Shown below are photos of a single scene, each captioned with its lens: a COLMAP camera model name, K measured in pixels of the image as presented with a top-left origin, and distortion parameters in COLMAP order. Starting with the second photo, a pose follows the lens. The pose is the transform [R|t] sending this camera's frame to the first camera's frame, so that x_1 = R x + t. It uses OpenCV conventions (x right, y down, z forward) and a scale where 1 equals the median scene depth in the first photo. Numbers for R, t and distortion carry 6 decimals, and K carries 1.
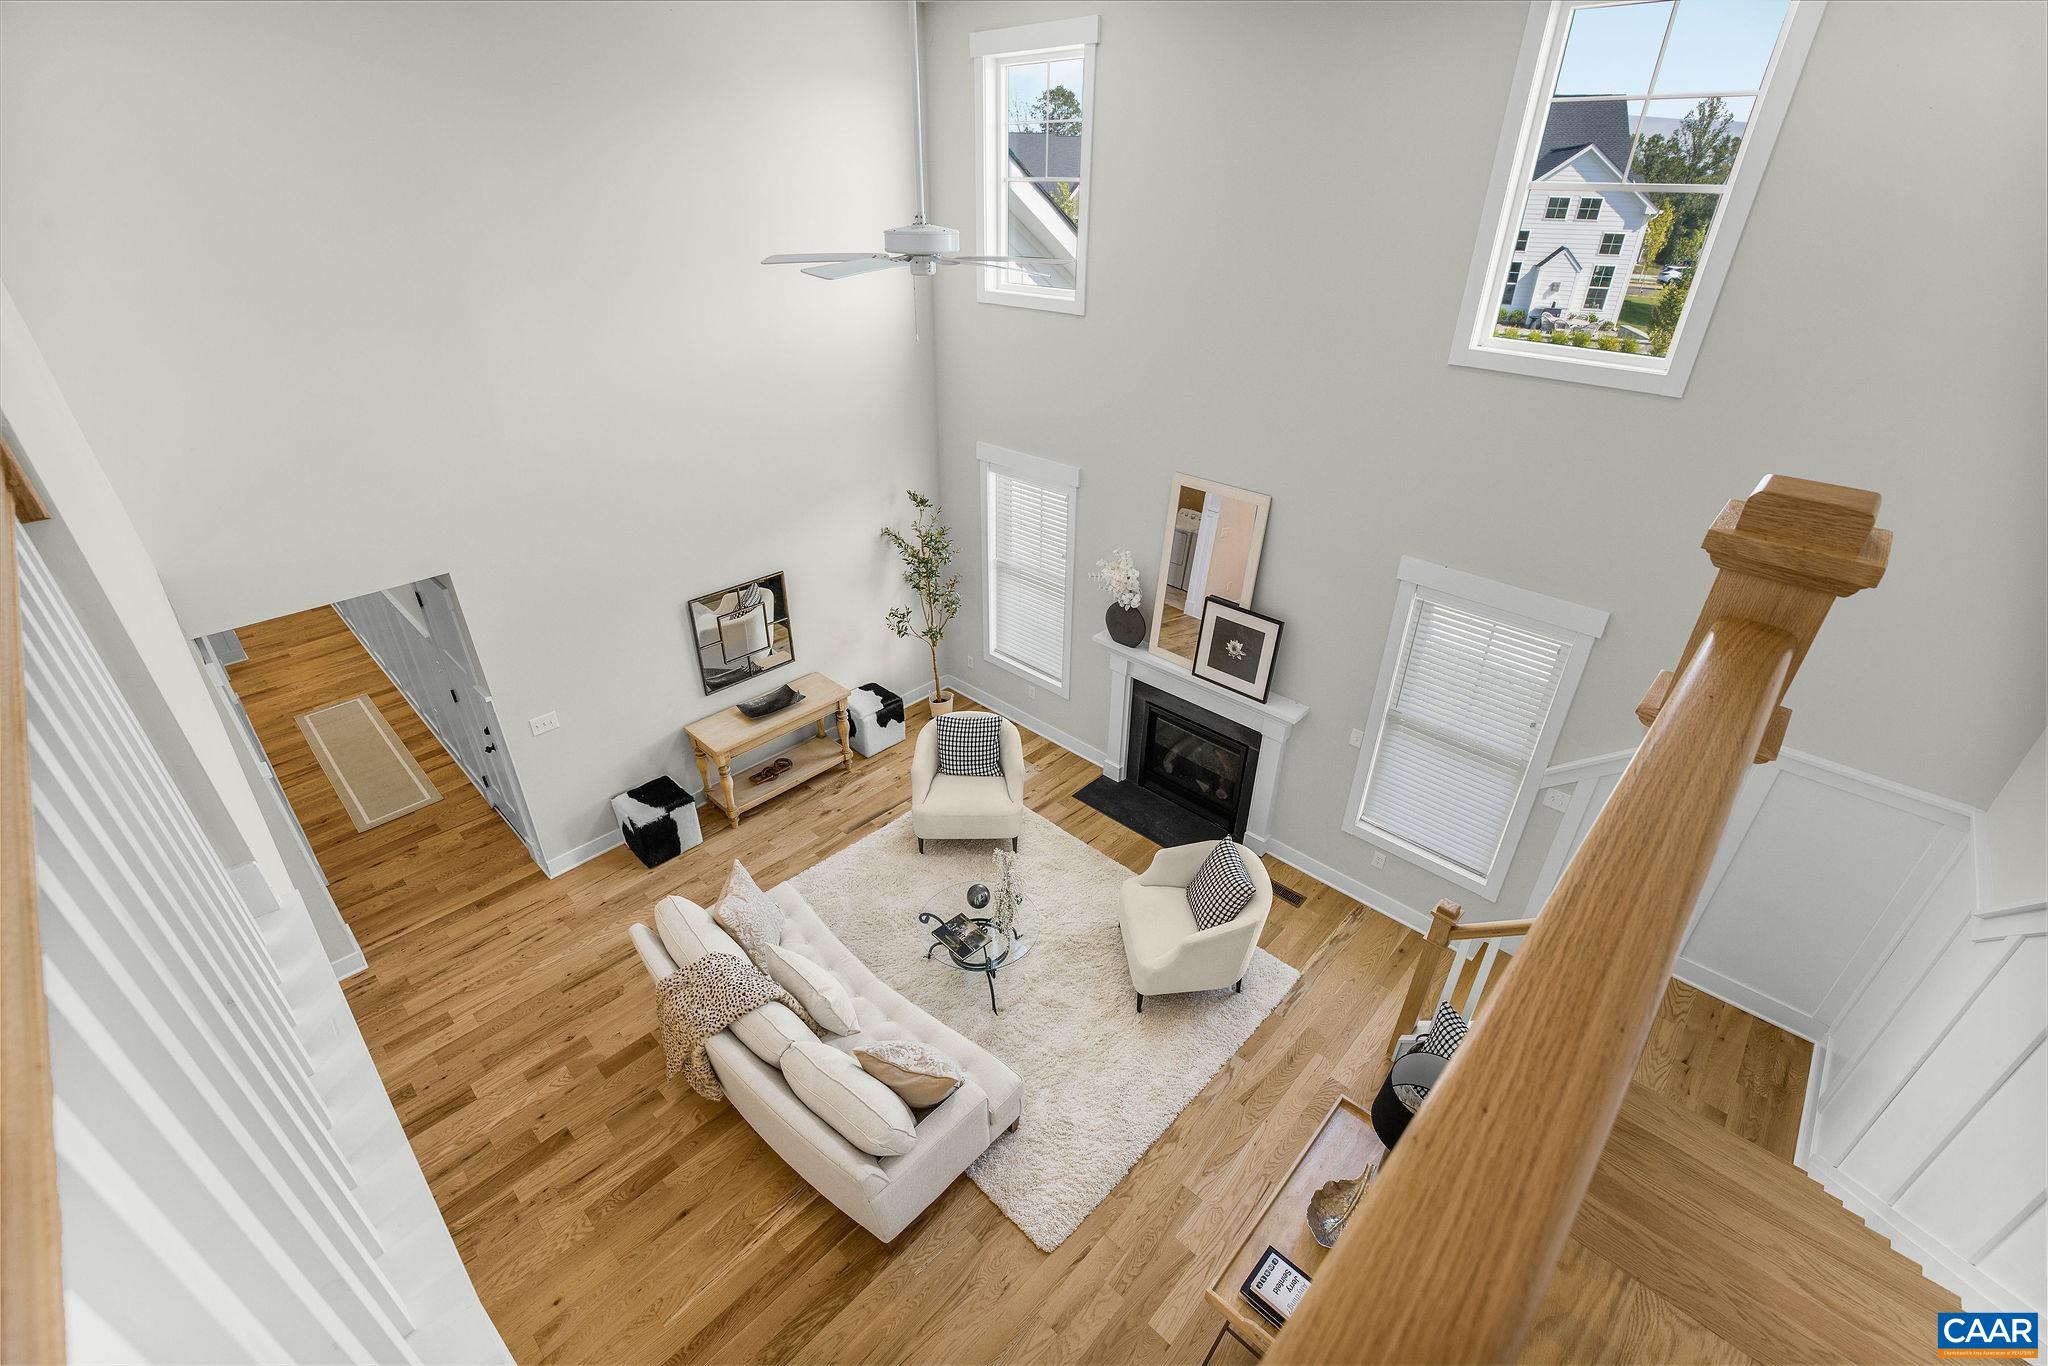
lens RADIAL K [[874.3, 0, 1024.0], [0, 874.3, 683.0], [0, 0, 1]] dist [-0.033567, 0.000285]
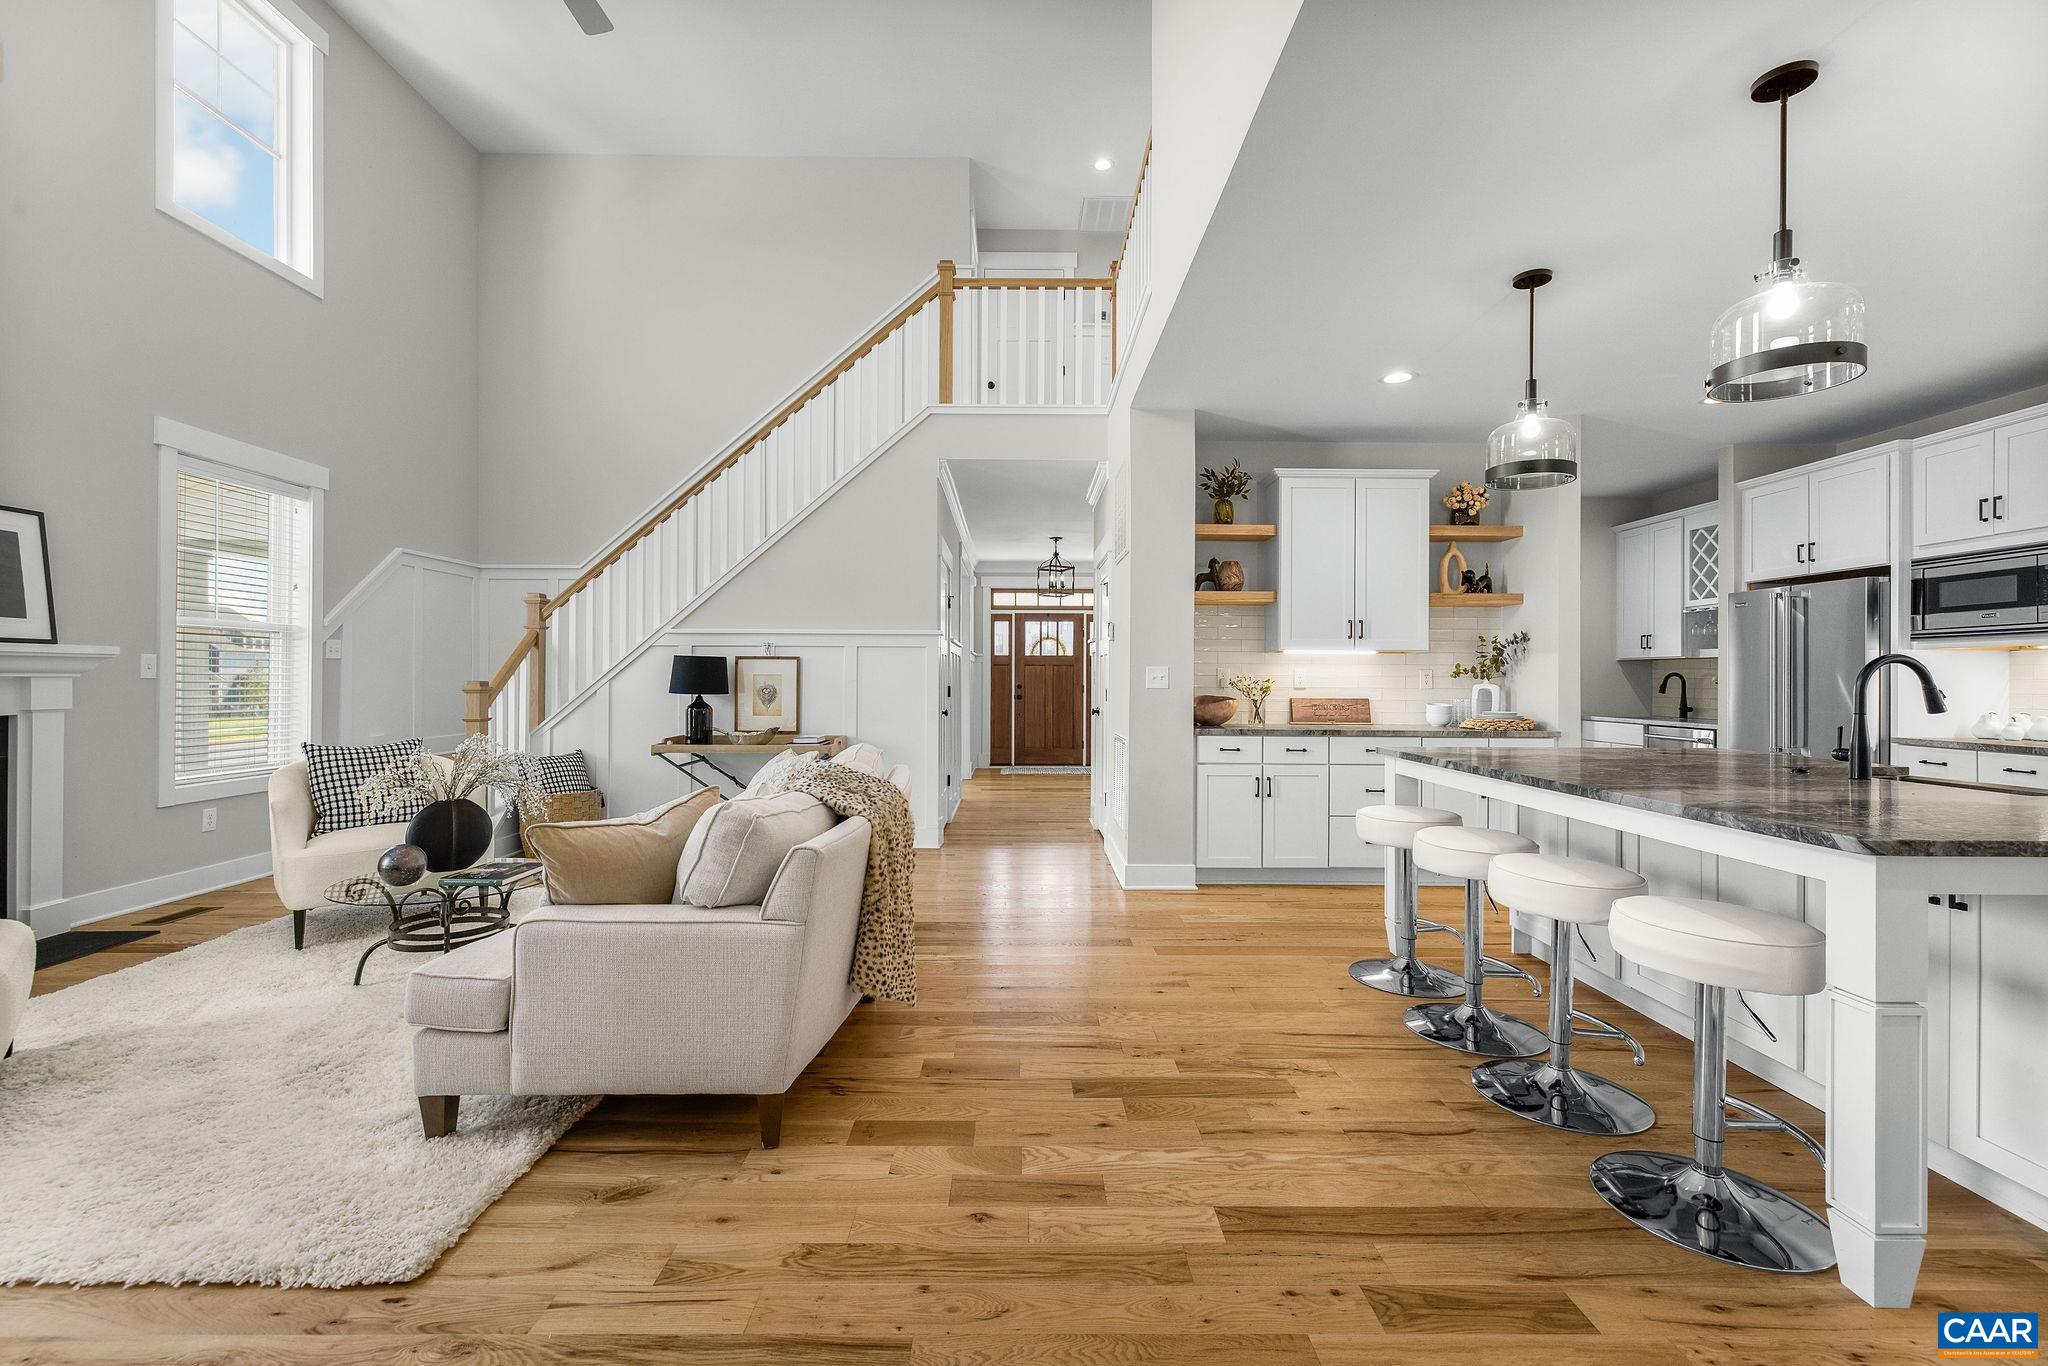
lens RADIAL K [[864.7, 0, 1022.8], [0, 864.7, 673.0], [0, 0, 1]] dist [0.002104, 0.000322]
pose [[-0.695221, -0.008893, 0.718741, -0.676628], [0.349288, 0.869748, 0.348620, 0.067099], [-0.628224, 0.493416, -0.601561, 0.916869]]
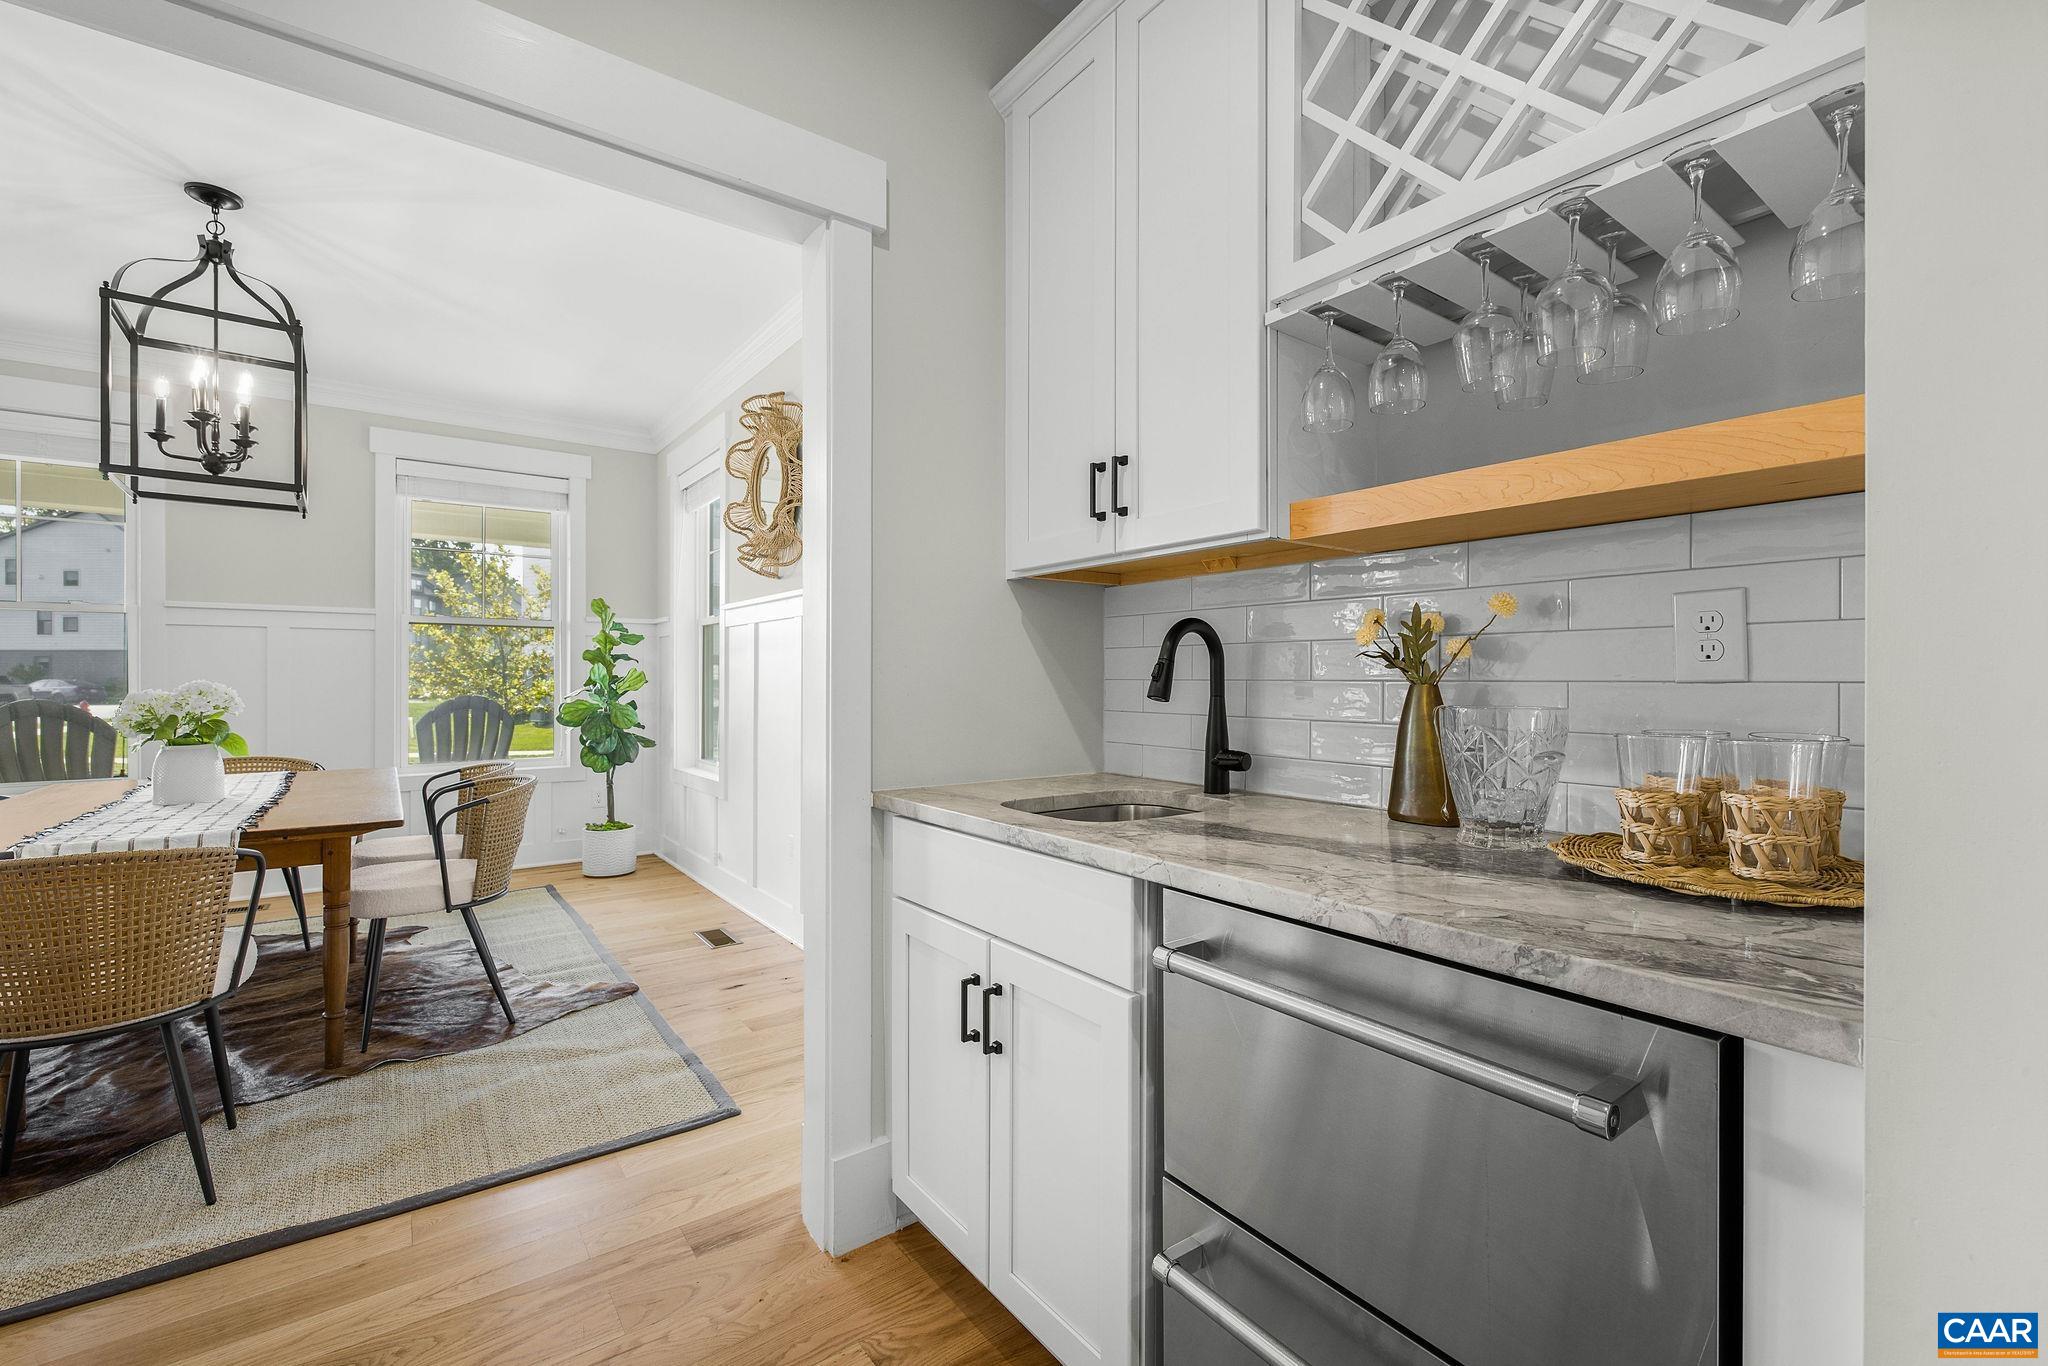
lens RADIAL K [[866.5, 0, 1023.7], [0, 866.5, 677.5], [0, 0, 1]] dist [-0.000460, 0.000226]
pose [[-0.984894, -0.009543, 0.172897, -0.452518], [0.078084, 0.866726, 0.492635, 0.620728], [-0.154555, 0.498693, -0.852888, -0.020400]]
